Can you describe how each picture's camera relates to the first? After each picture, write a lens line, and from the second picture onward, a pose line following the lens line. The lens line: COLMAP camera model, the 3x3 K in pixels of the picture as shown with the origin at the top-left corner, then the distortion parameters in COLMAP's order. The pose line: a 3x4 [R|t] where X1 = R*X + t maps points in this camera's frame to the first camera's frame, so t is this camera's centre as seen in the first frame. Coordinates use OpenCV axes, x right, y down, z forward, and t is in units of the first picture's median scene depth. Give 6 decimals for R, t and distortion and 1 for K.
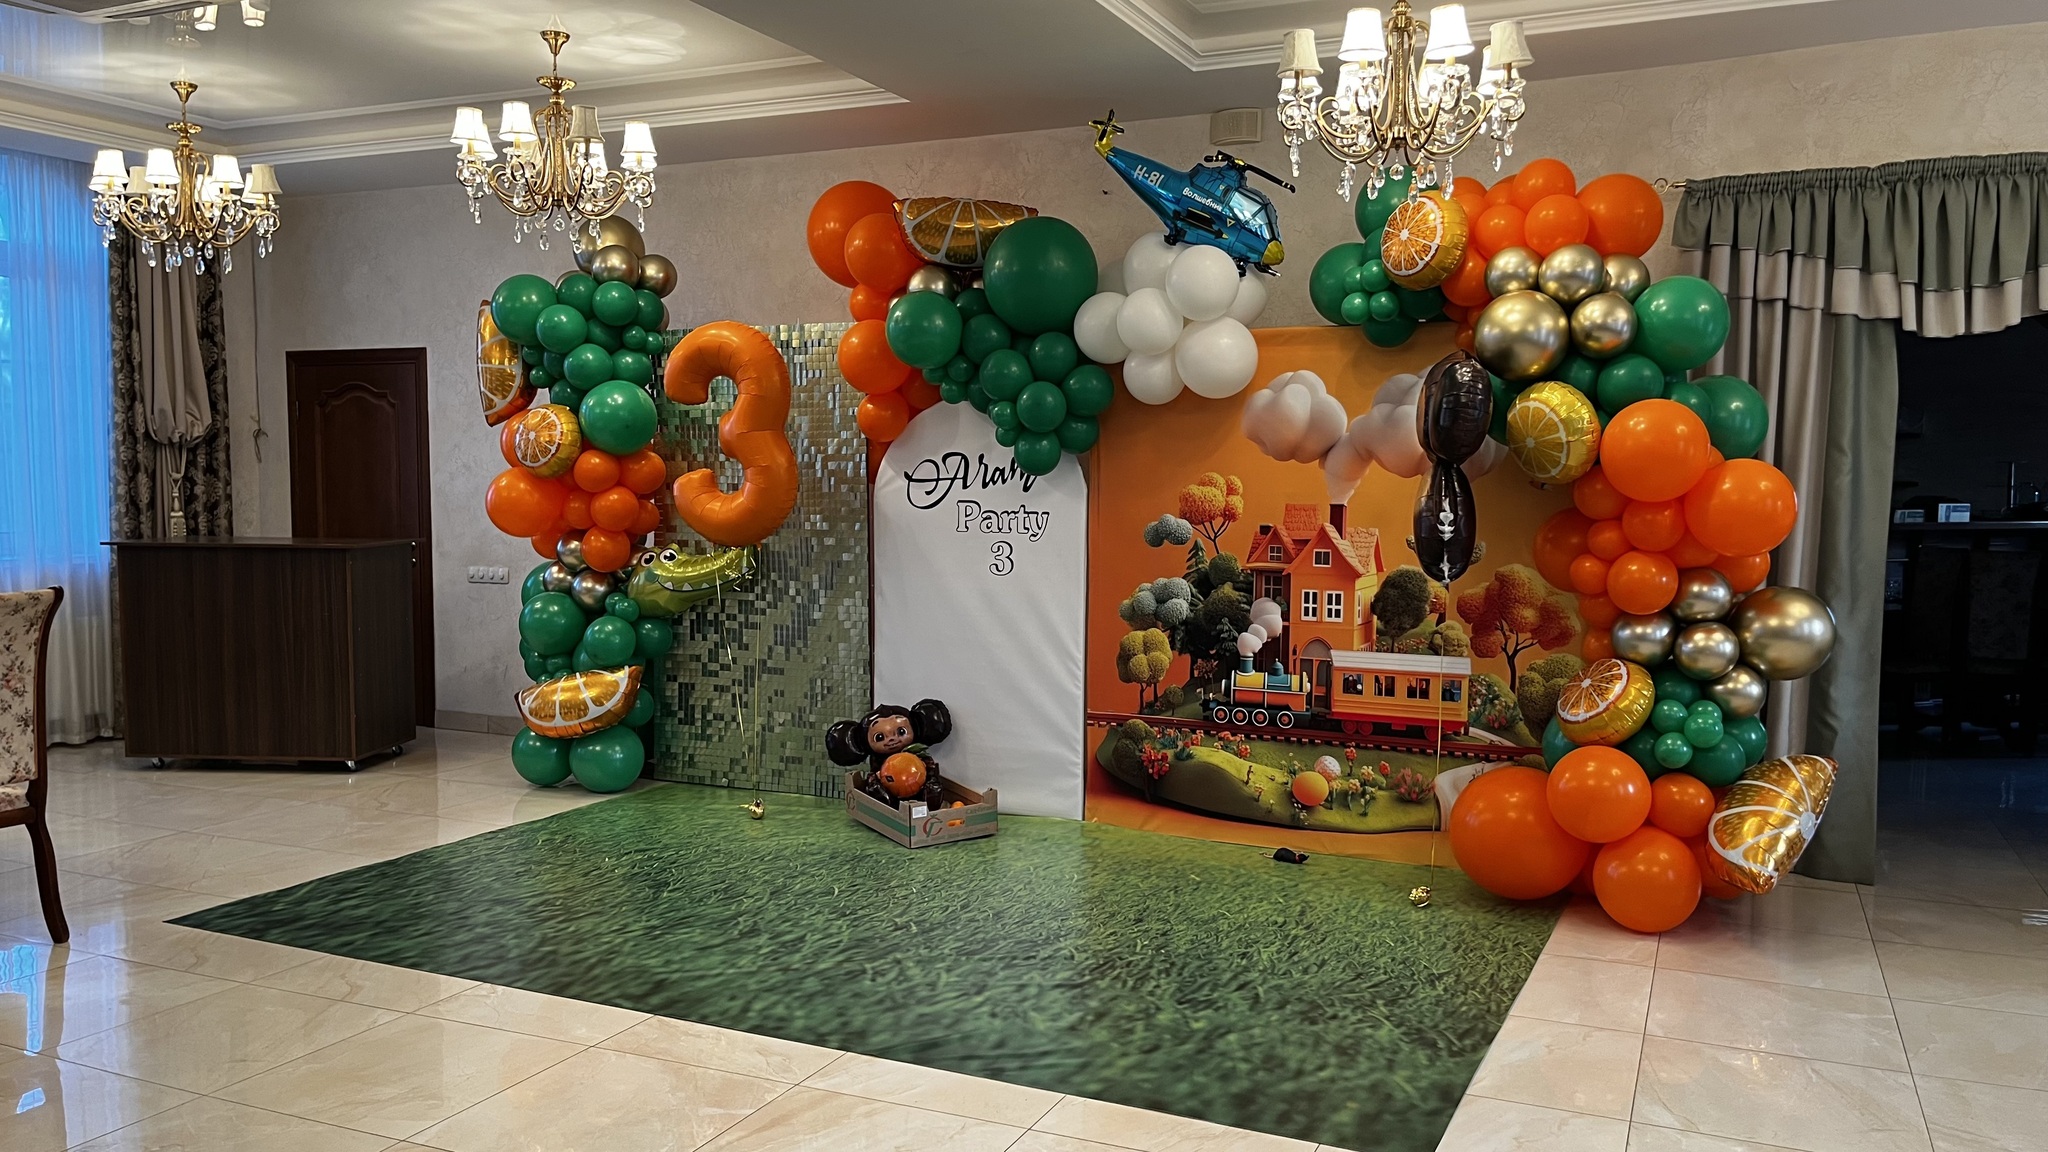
lens RADIAL K [[1552.5, 0, 1036.1], [0, 1552.5, 590.3], [0, 0, 1]] dist [0.067970, -0.097436]
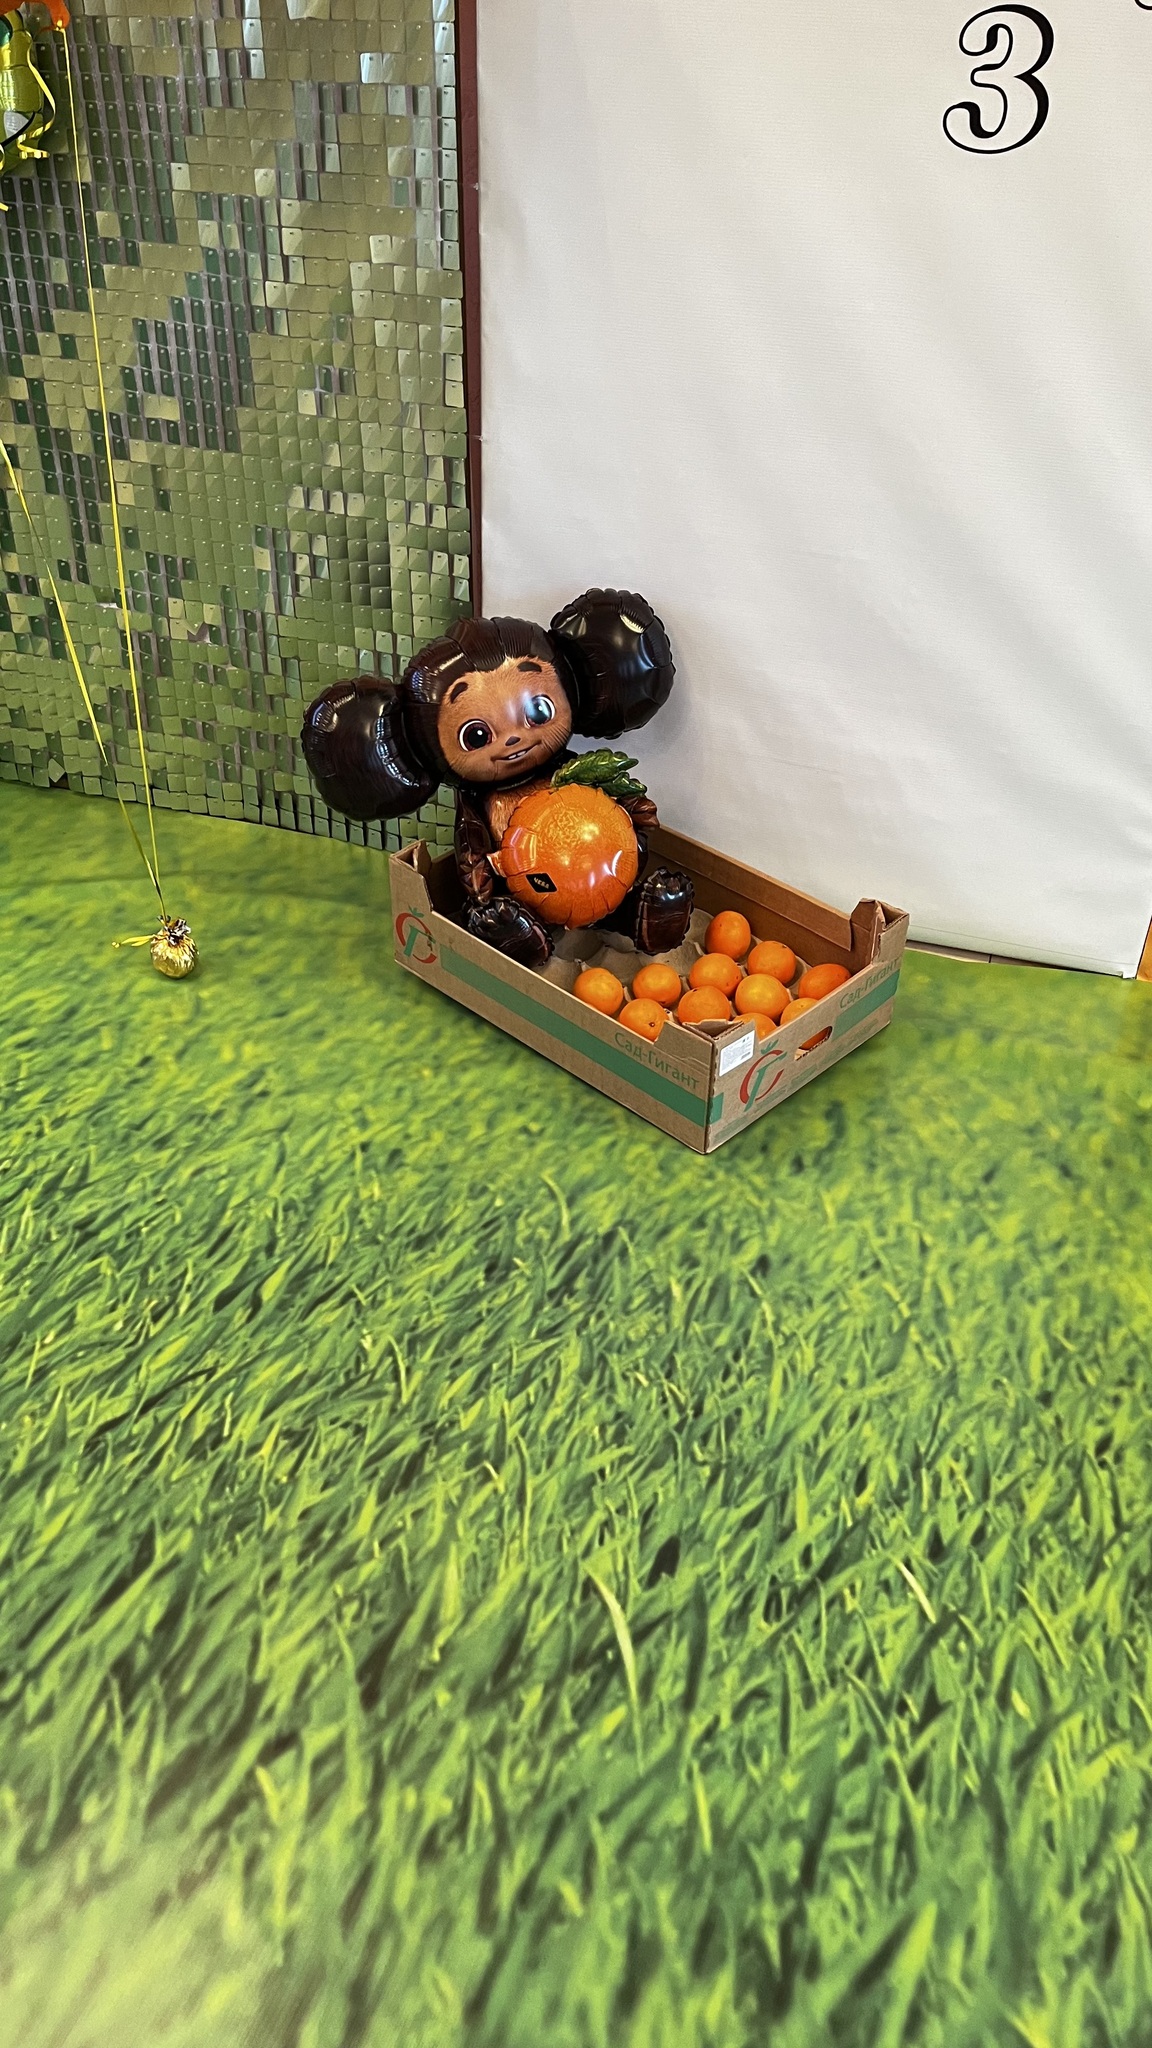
lens RADIAL K [[1542.6, 0, 574.5], [0, 1542.6, 1051.7], [0, 0, 1]] dist [0.070821, -0.087052]
pose [[0.992897, -0.051222, 0.107390, -0.144756], [-0.009154, 0.867027, 0.498177, -0.009937], [-0.118628, -0.495621, 0.860400, 0.764568]]
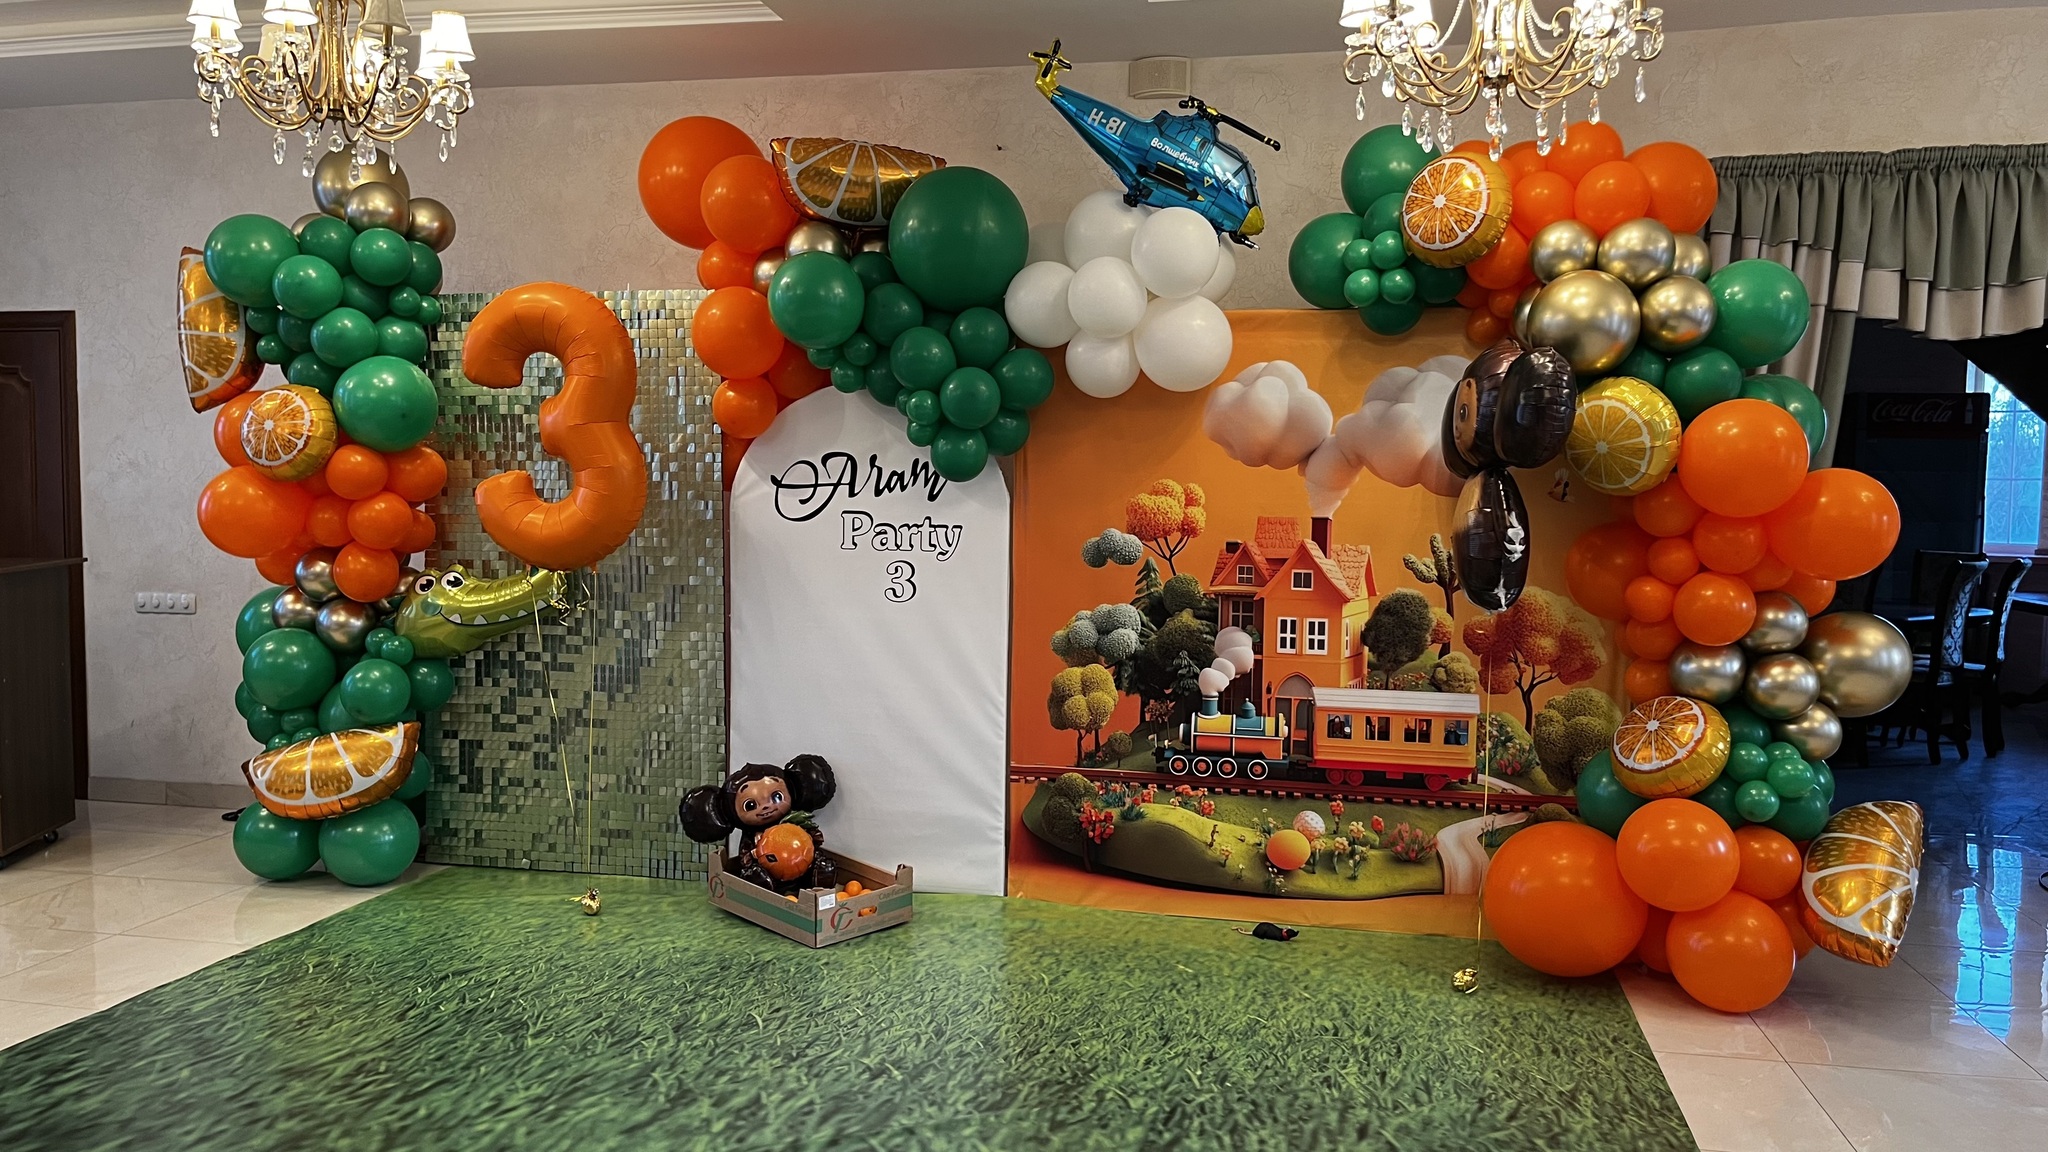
lens RADIAL K [[1564.0, 0, 1022.2], [0, 1564.0, 586.8], [0, 0, 1]] dist [0.067168, -0.077384]
pose [[0.975272, -0.009099, 0.220821, -0.157373], [0.010105, 0.999943, -0.003427, -0.015694], [-0.220778, 0.005574, 0.975308, 0.194161]]
